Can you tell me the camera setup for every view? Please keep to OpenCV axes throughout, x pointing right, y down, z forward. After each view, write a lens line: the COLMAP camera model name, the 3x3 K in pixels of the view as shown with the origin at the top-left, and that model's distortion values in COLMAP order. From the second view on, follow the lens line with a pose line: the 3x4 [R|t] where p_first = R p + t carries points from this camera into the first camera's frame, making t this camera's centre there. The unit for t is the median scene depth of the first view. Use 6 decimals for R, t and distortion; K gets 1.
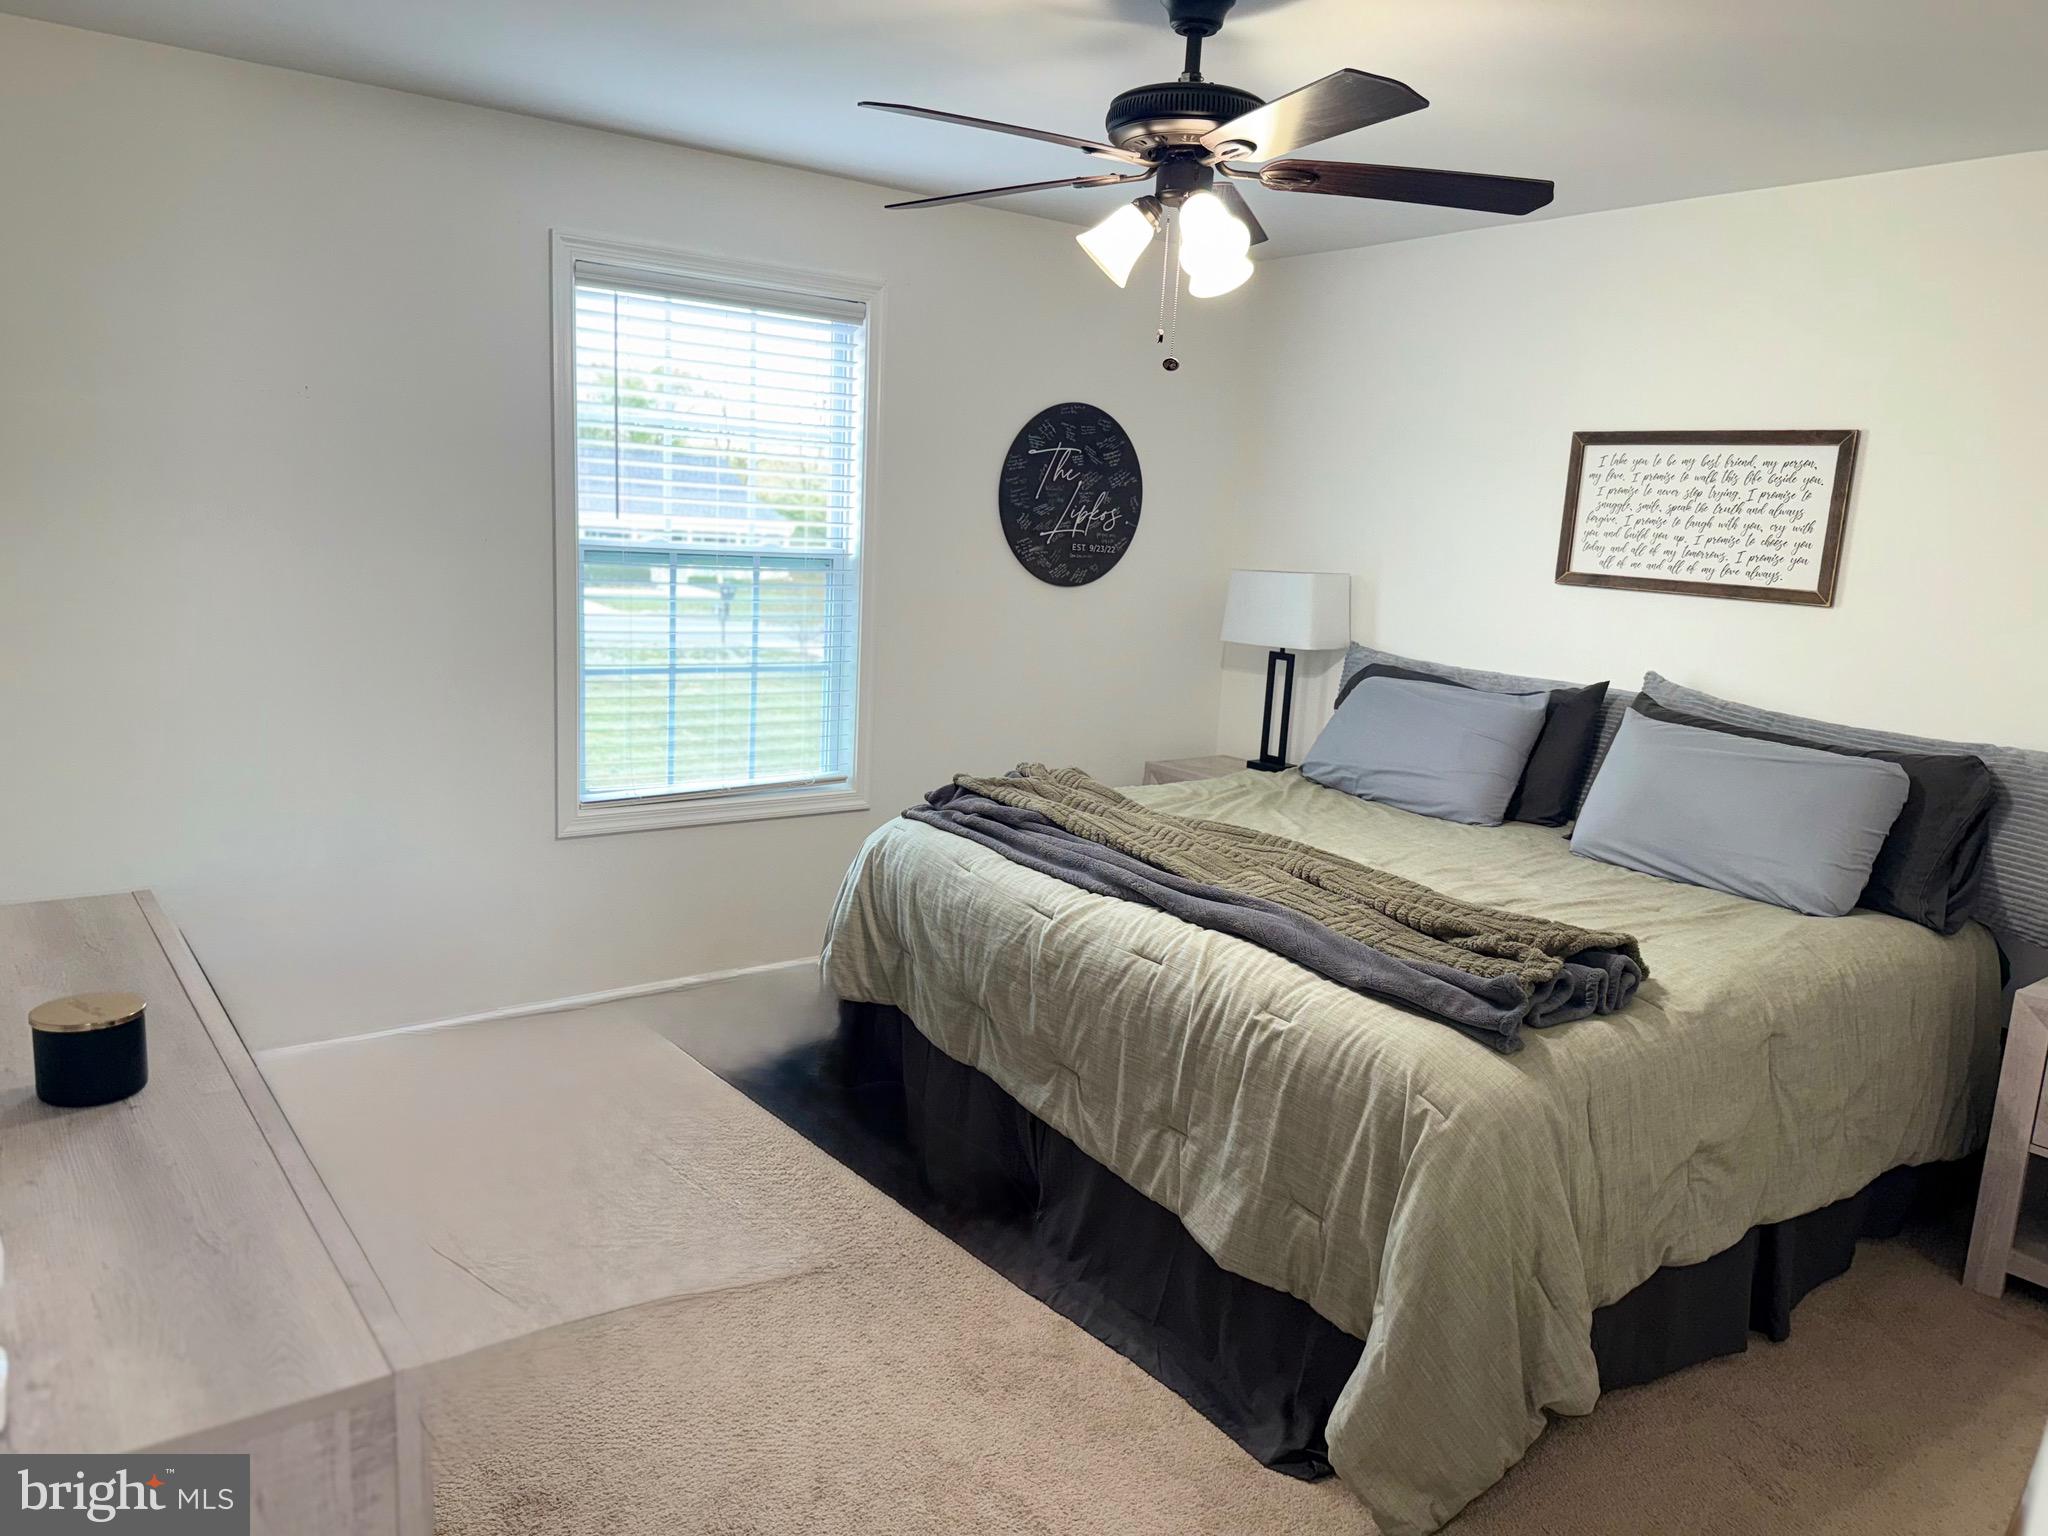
lens RADIAL K [[1415.5, 0, 996.5], [0, 1415.5, 766.6], [0, 0, 1]] dist [0.085415, -0.197933]
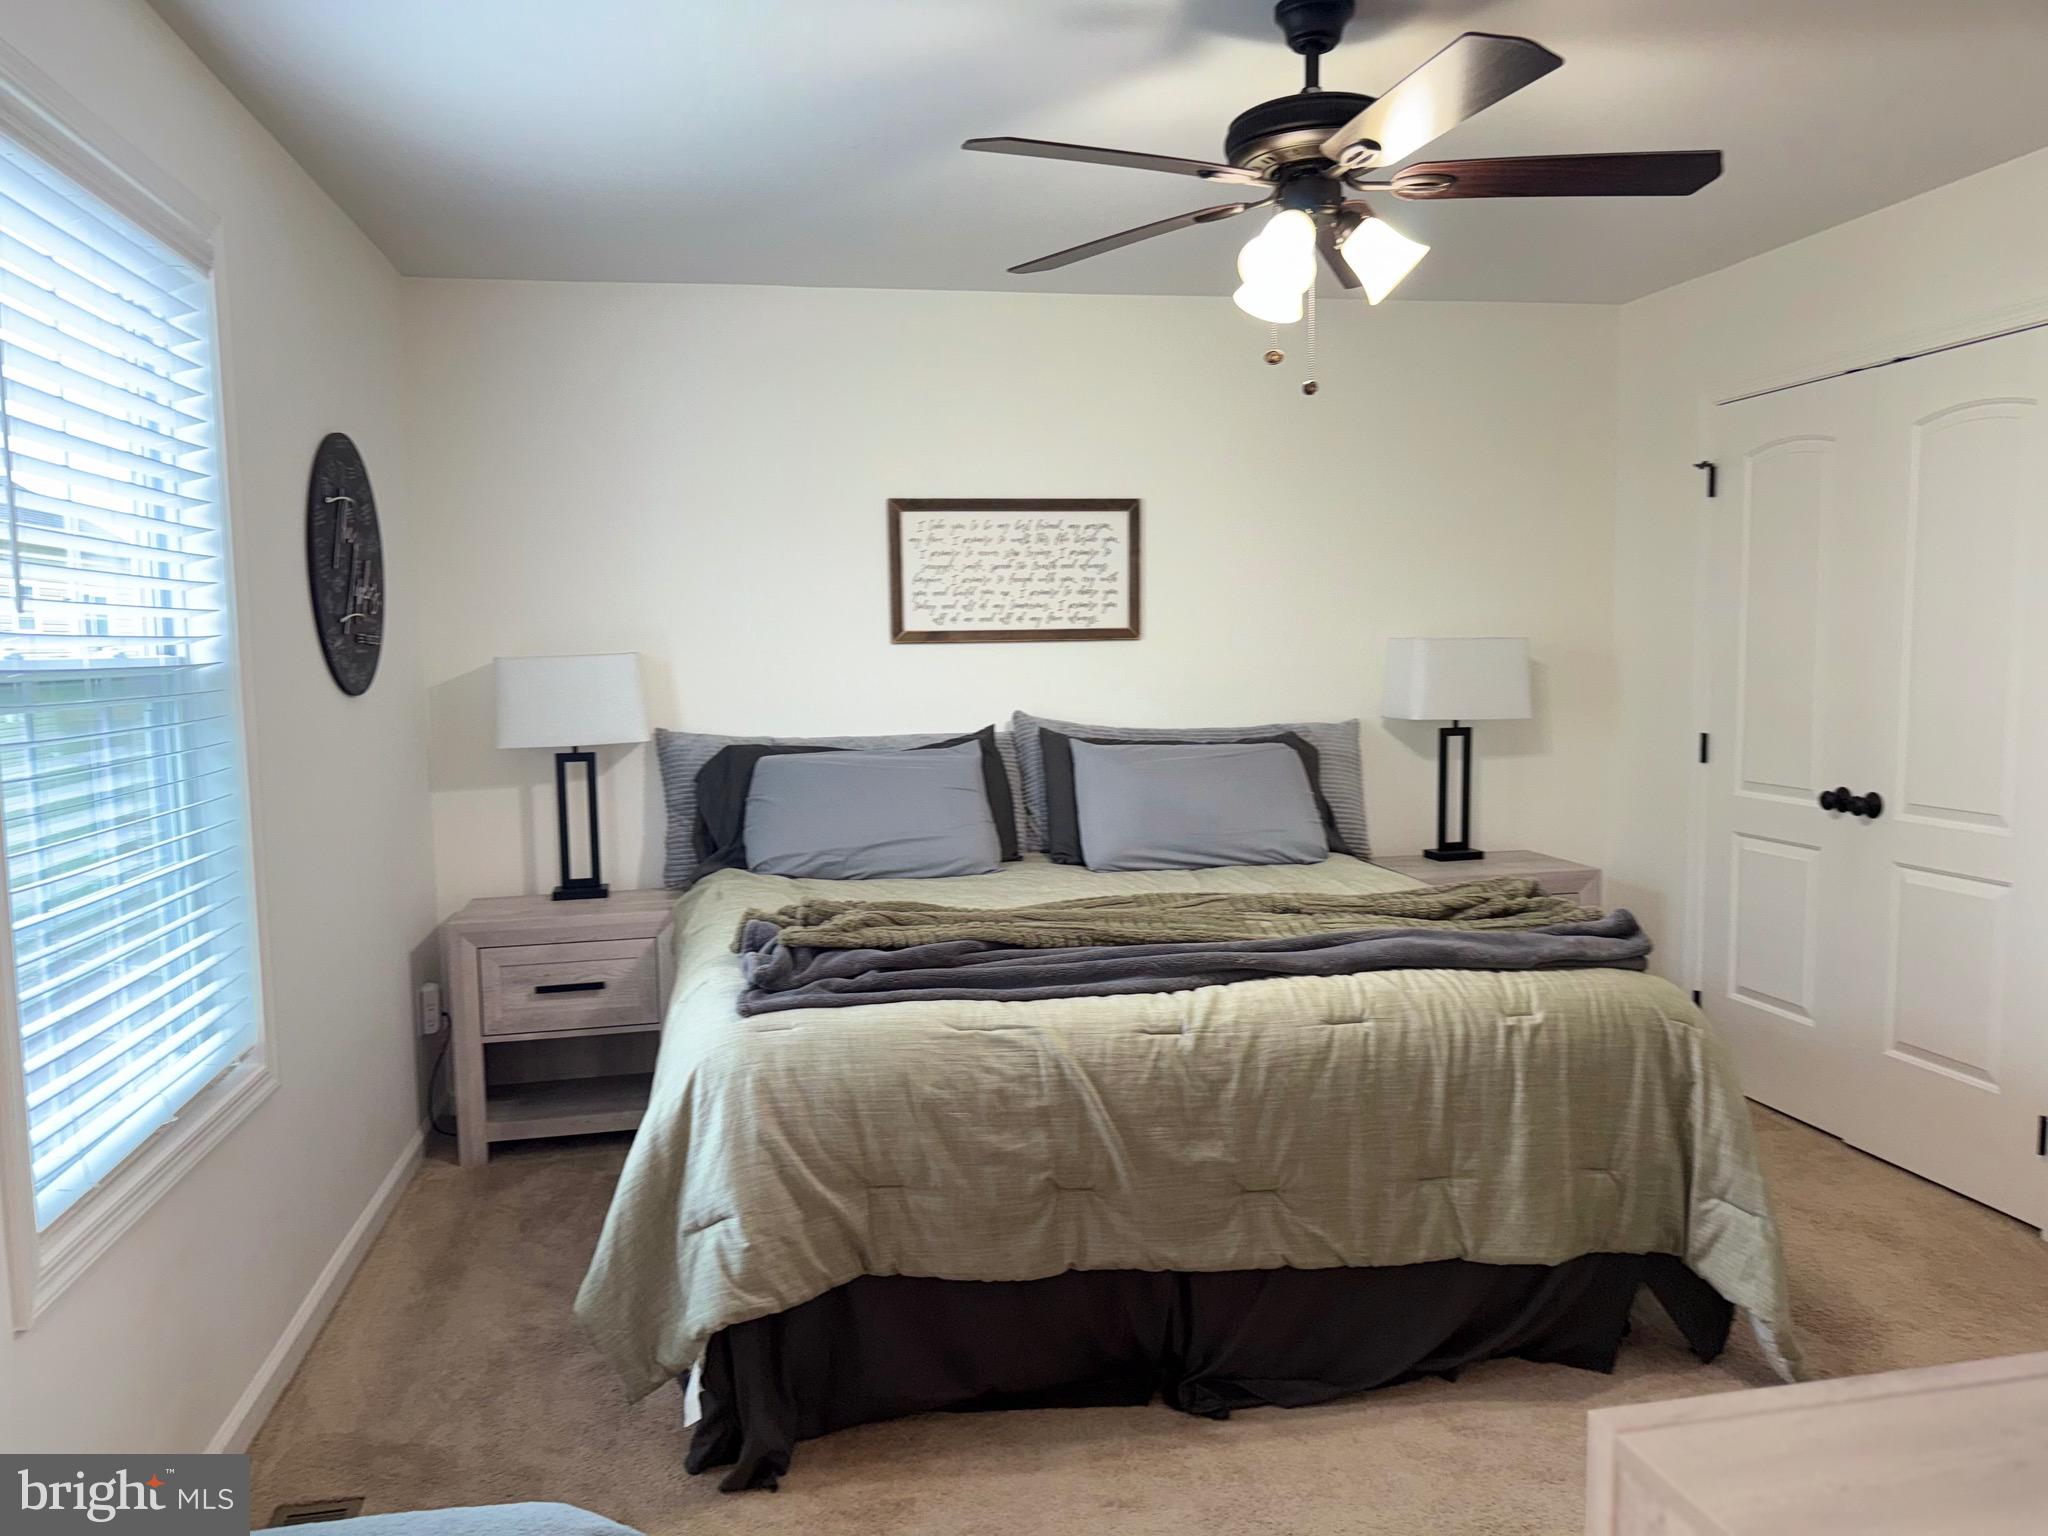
lens RADIAL K [[1415.5, 0, 996.5], [0, 1415.5, 766.6], [0, 0, 1]] dist [0.085415, -0.197933]
pose [[0.434042, -0.133353, 0.890968, -0.569773], [0.199169, 0.978716, 0.049460, -0.085177], [-0.878601, 0.155986, 0.451364, 0.538267]]
